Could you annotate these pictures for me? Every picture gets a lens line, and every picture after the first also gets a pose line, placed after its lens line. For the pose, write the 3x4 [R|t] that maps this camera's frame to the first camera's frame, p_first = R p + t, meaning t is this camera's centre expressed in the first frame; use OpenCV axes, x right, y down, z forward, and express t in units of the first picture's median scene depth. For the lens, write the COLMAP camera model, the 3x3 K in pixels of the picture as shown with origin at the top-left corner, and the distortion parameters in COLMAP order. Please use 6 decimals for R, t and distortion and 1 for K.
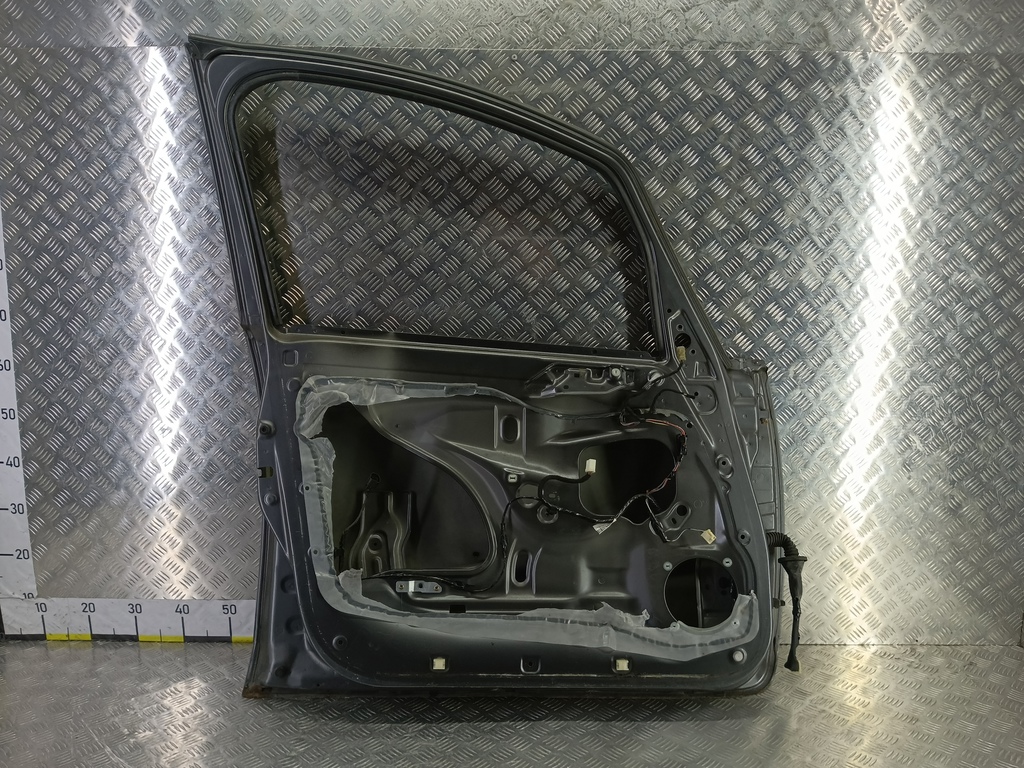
lens RADIAL K [[839.2, 0, 508.7], [0, 839.2, 436.9], [0, 0, 1]] dist [0.079035, -0.146510]
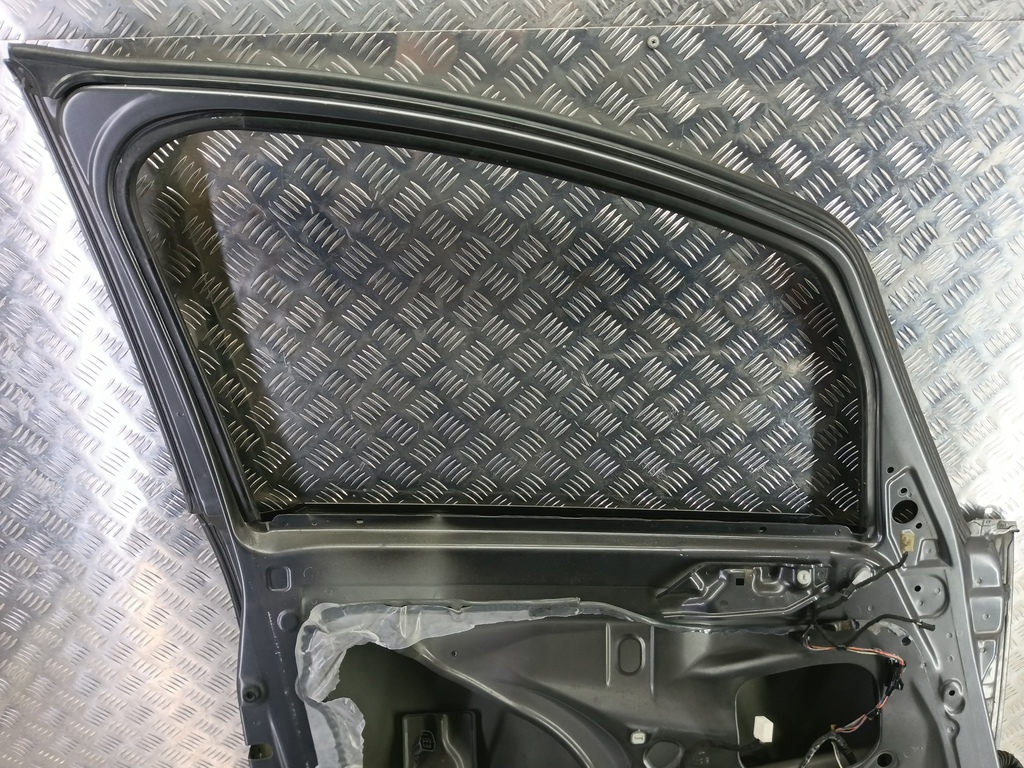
lens RADIAL K [[839.2, 0, 508.7], [0, 839.2, 436.9], [0, 0, 1]] dist [0.079035, -0.146510]
pose [[0.999316, -0.033141, 0.016381, -0.096259], [0.027302, 0.960363, 0.277412, -0.353331], [-0.024925, -0.276776, 0.960611, 0.424163]]
